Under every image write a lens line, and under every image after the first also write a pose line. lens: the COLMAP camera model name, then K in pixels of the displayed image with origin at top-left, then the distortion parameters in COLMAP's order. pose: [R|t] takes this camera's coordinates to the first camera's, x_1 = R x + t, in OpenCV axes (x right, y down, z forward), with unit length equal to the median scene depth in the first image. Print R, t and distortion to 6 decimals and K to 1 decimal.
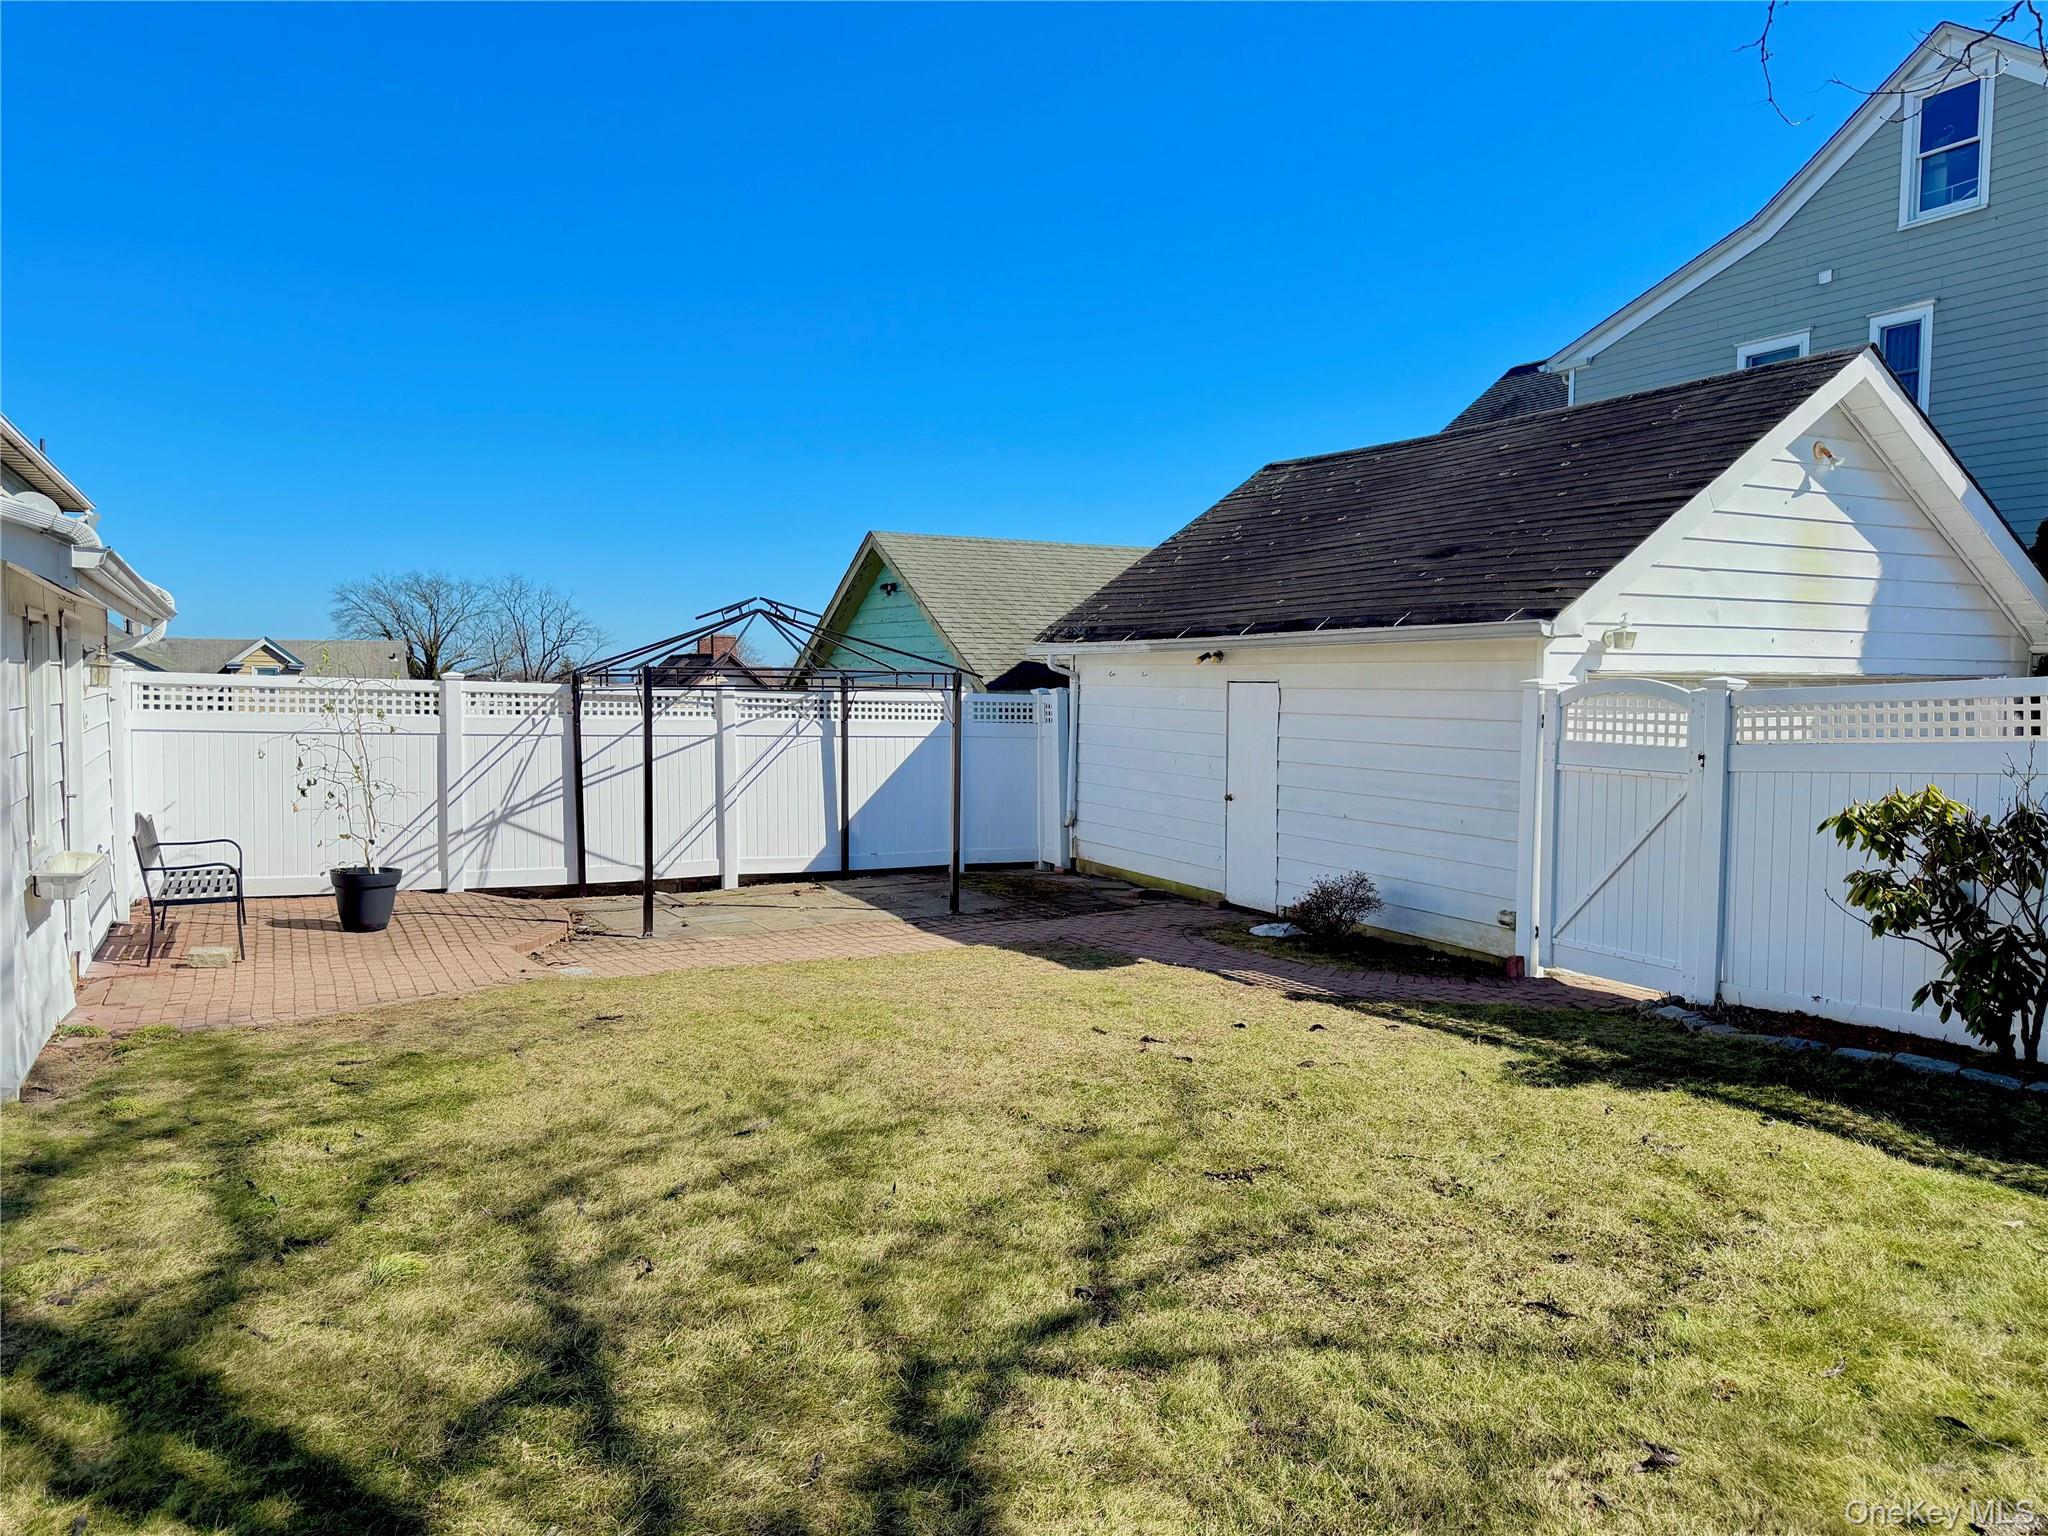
lens RADIAL K [[1457.6, 0, 1017.6], [0, 1457.6, 772.9], [0, 0, 1]] dist [0.001320, -0.000169]
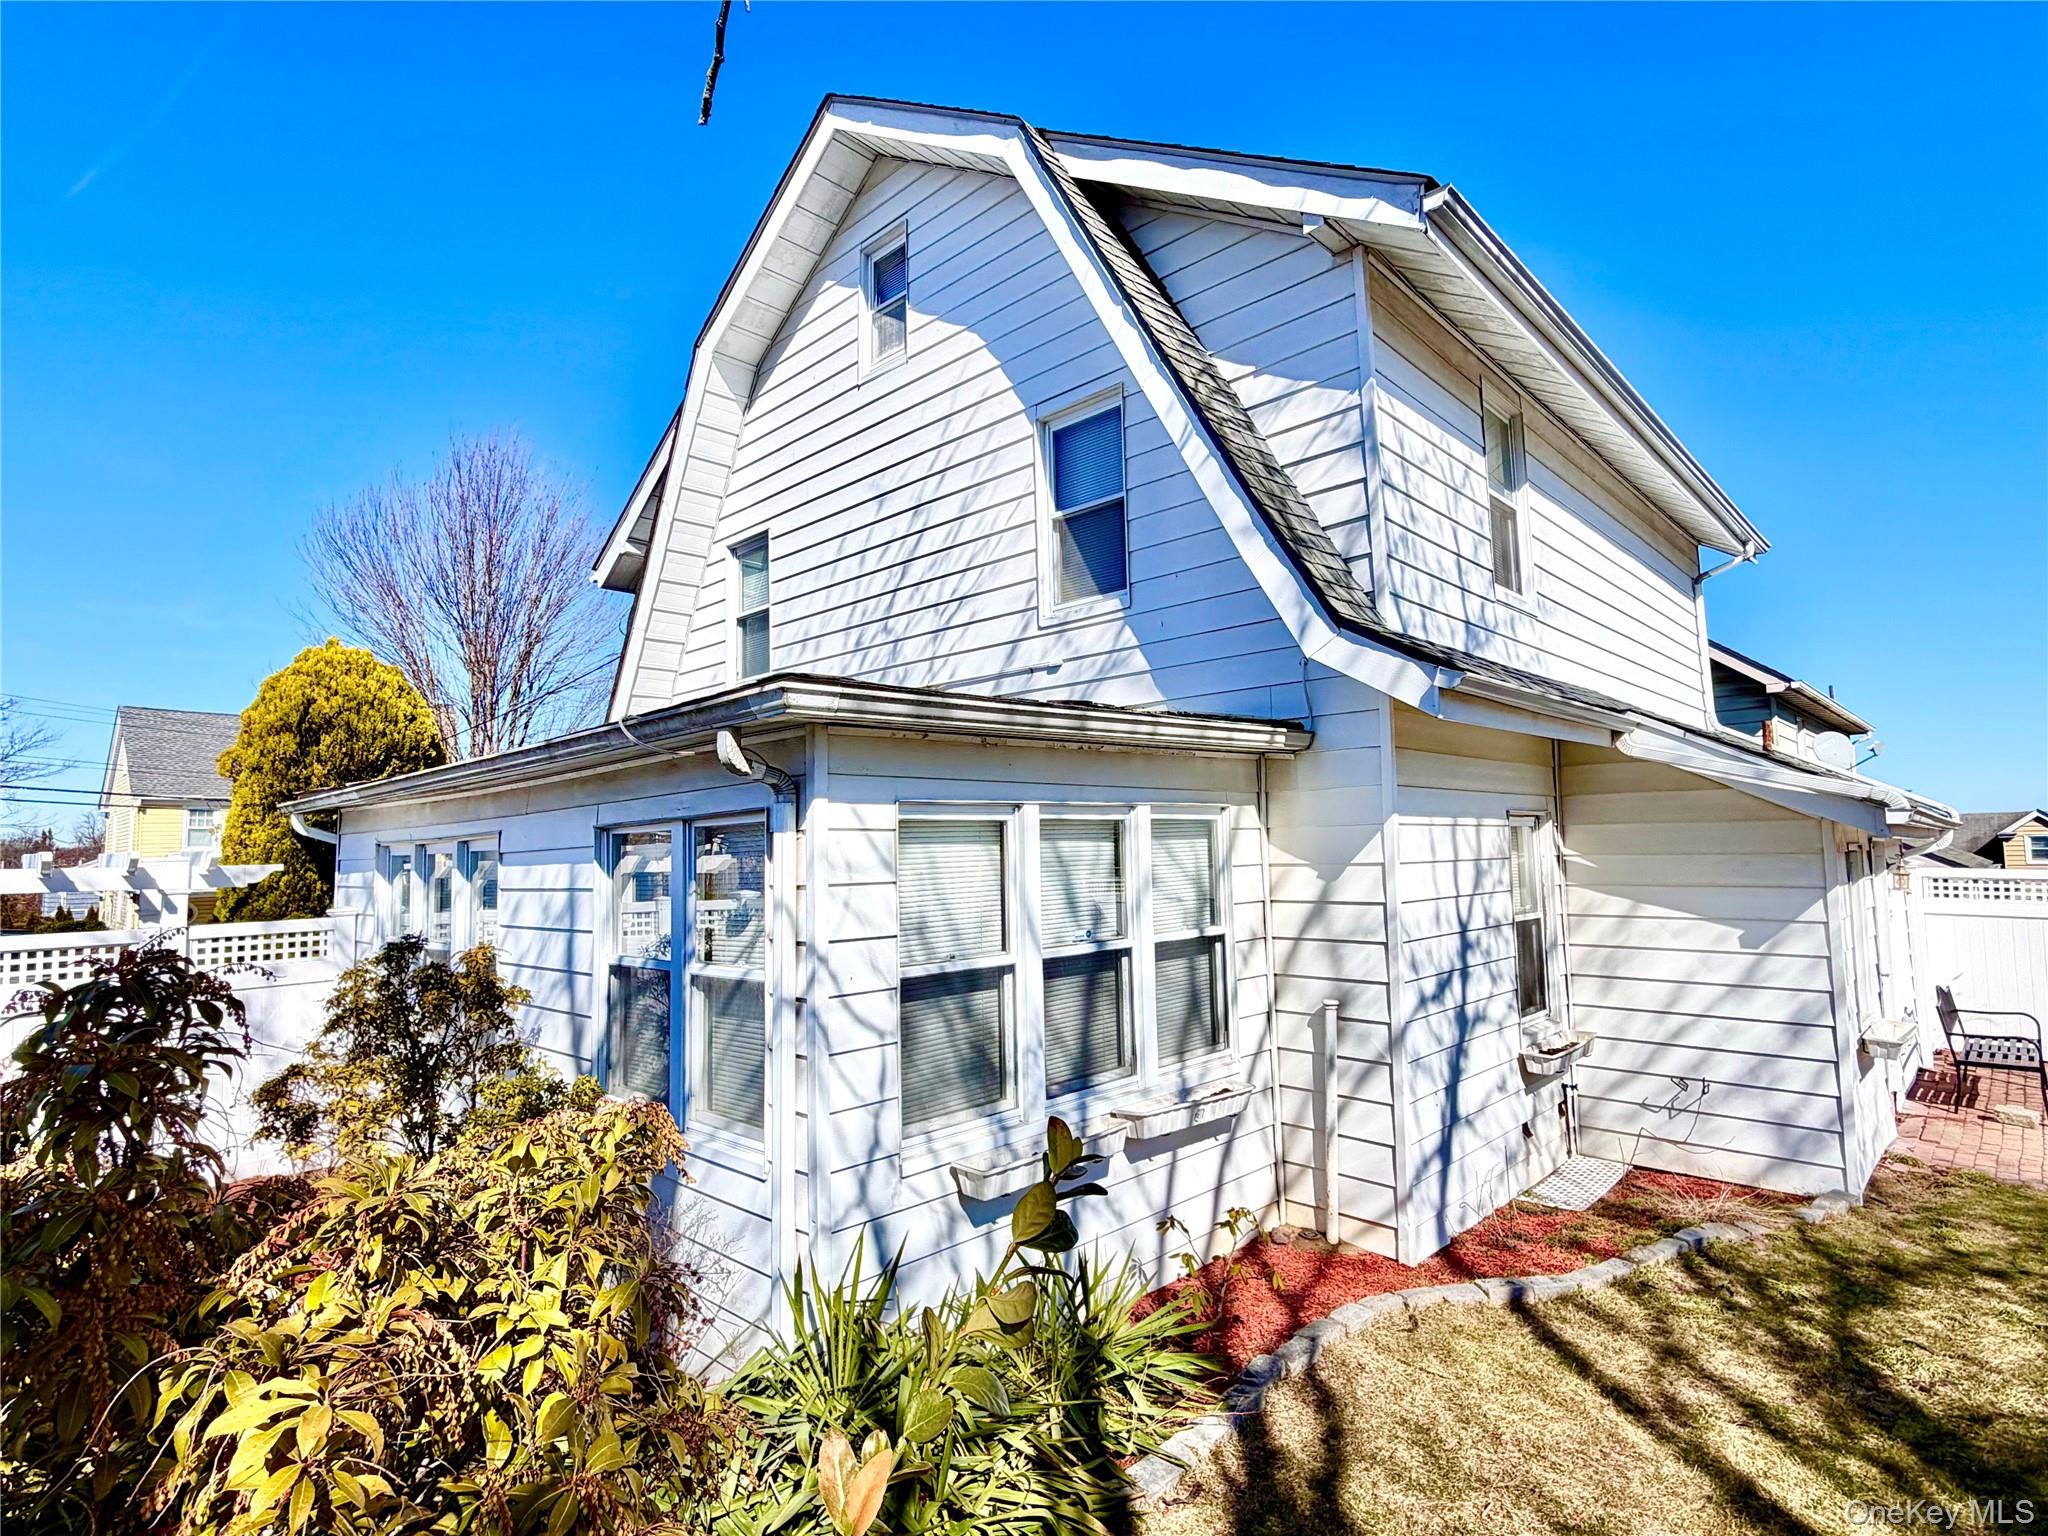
lens RADIAL K [[1047.4, 0, 1023.5], [0, 1047.4, 770.7], [0, 0, 1]] dist [0.000023, 0.000292]
pose [[0.321829, -0.093019, -0.942217, 0.028497], [-0.033875, 0.993394, -0.109642, -0.045583], [0.946192, 0.067203, 0.316552, -0.085102]]
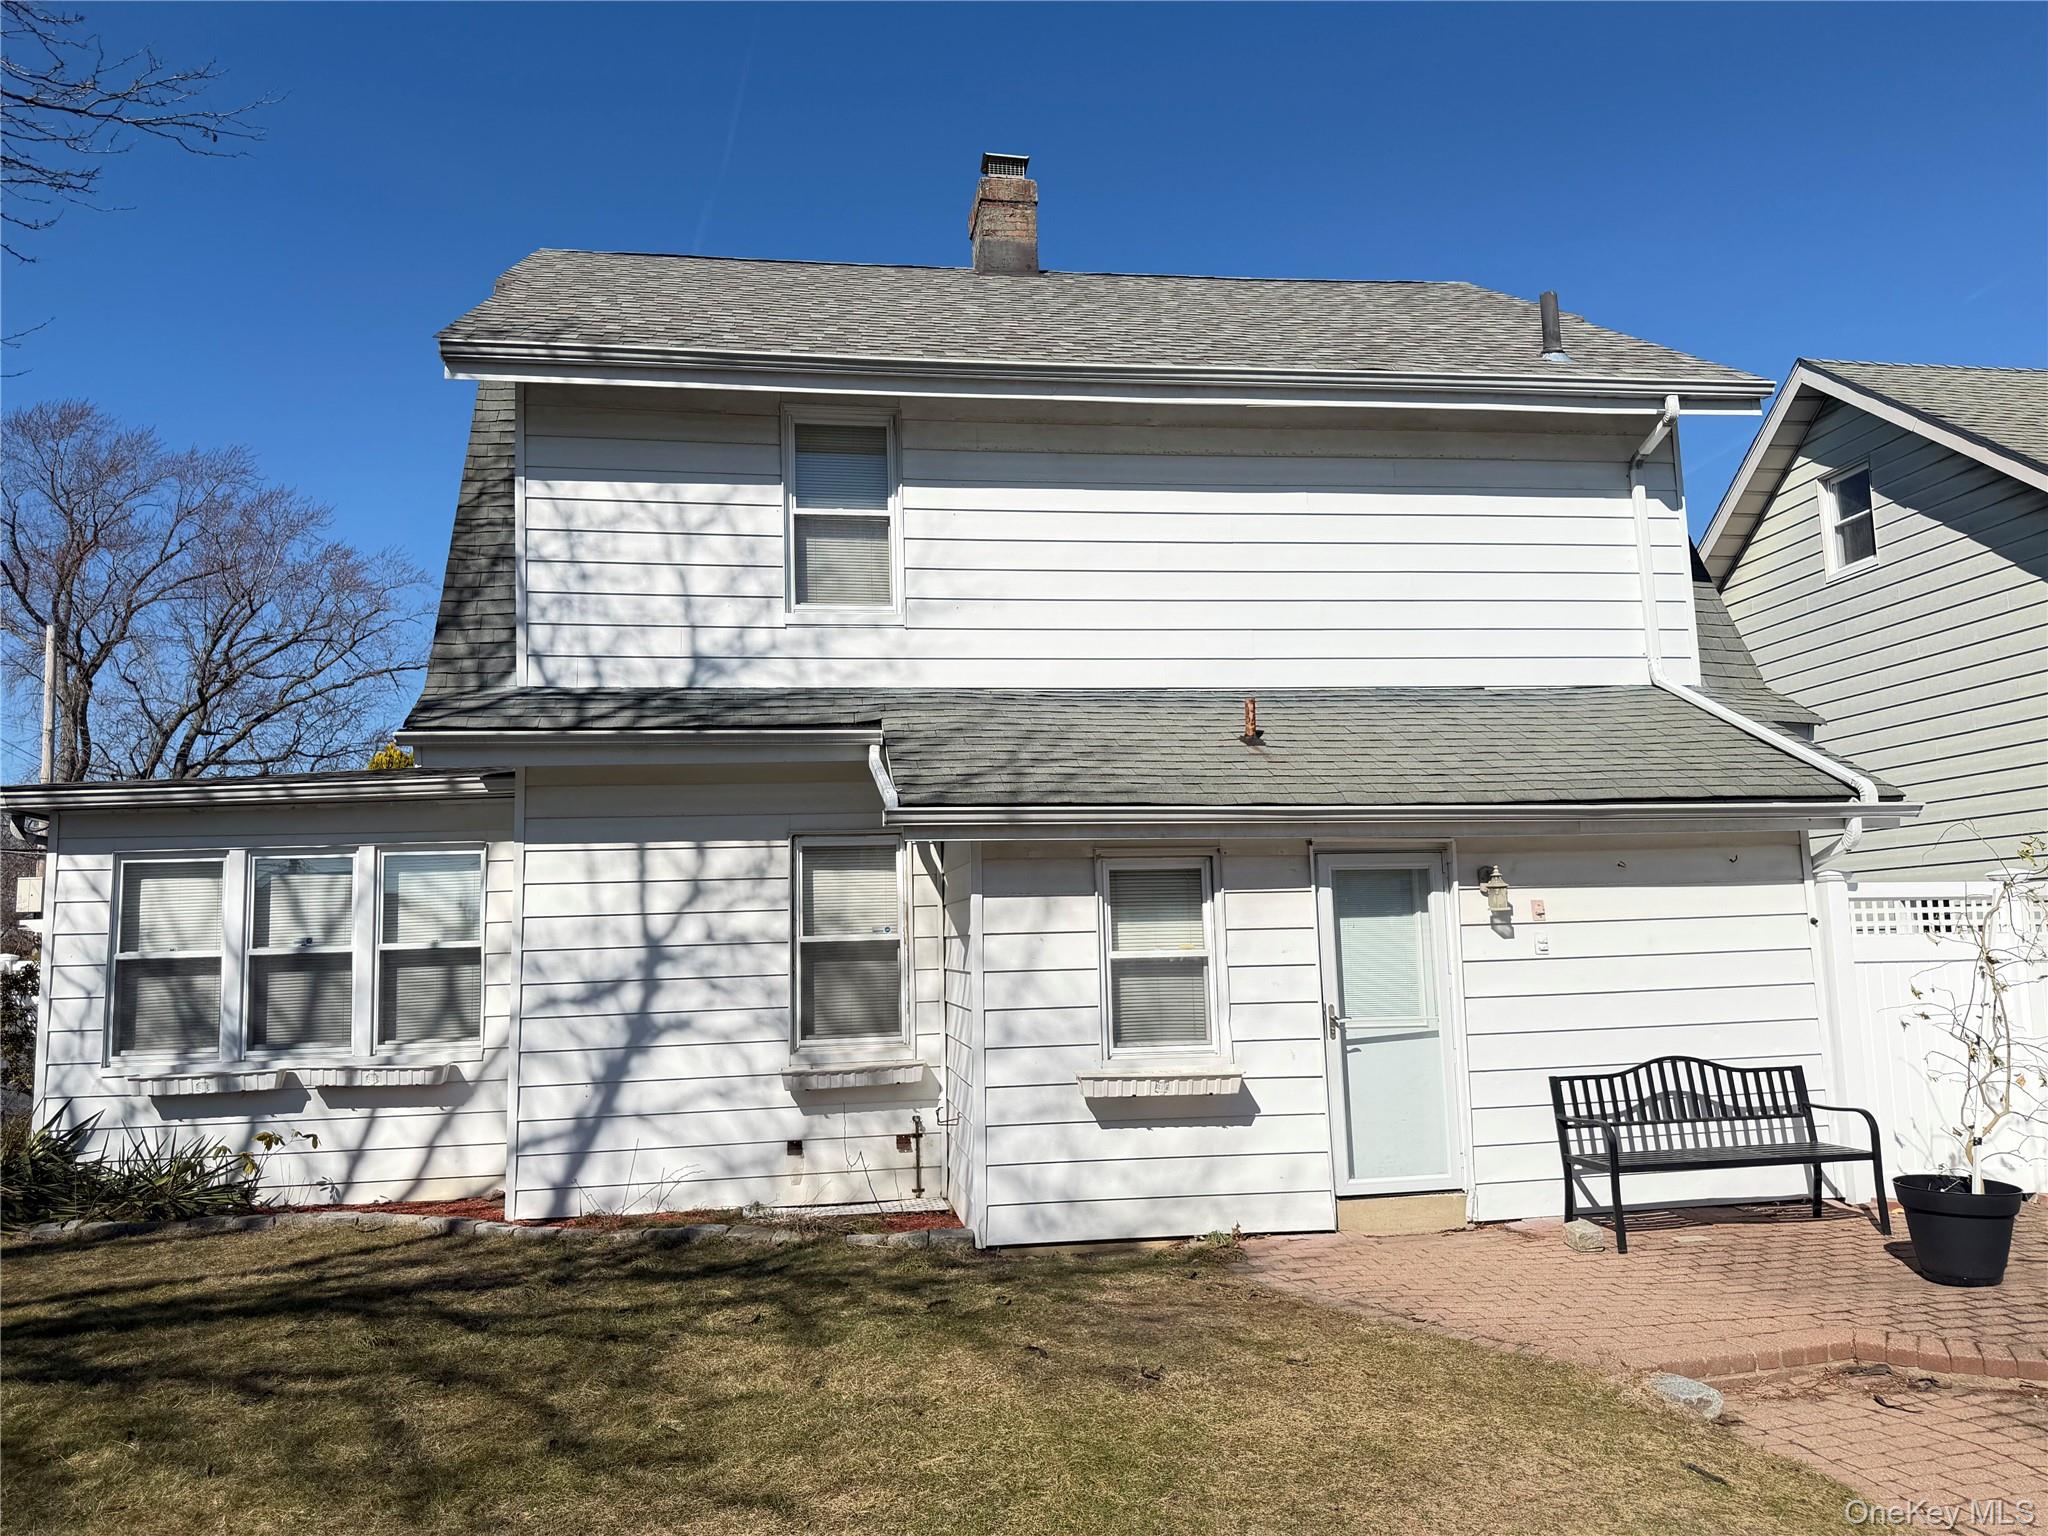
lens RADIAL K [[1457.6, 0, 1018.7], [0, 1457.6, 774.4], [0, 0, 1]] dist [0.001320, -0.000169]
pose [[-0.332052, -0.116551, -0.936033, 0.421255], [-0.031149, 0.993151, -0.112613, -0.037516], [0.942747, -0.008237, -0.333408, 1.195714]]
